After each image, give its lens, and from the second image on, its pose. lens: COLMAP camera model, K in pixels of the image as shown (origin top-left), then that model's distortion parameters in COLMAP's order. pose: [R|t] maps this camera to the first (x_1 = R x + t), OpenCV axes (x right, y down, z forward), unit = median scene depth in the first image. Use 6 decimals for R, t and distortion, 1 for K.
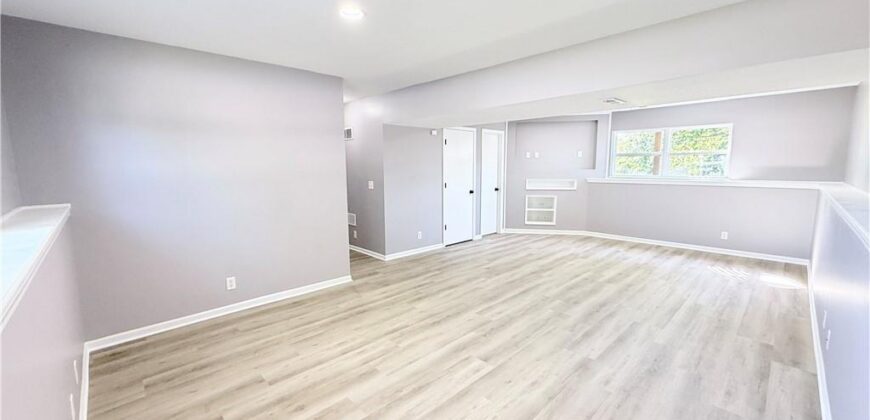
lens RADIAL K [[346.9, 0, 432.5], [0, 346.9, 209.3], [0, 0, 1]] dist [-0.000529, 0.000134]
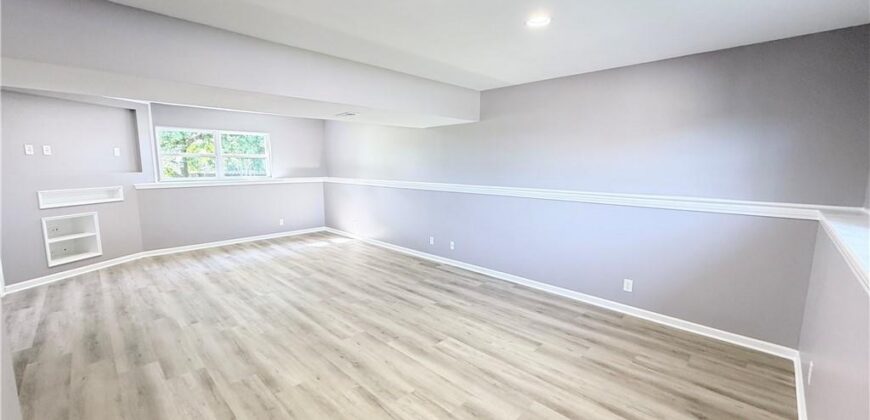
lens RADIAL K [[346.9, 0, 432.5], [0, 346.9, 209.3], [0, 0, 1]] dist [-0.000529, 0.000134]
pose [[-0.022913, -0.124396, 0.991968, -0.568643], [0.123566, 0.984268, 0.126284, -0.083334], [-0.992072, 0.125467, -0.007182, 0.601206]]
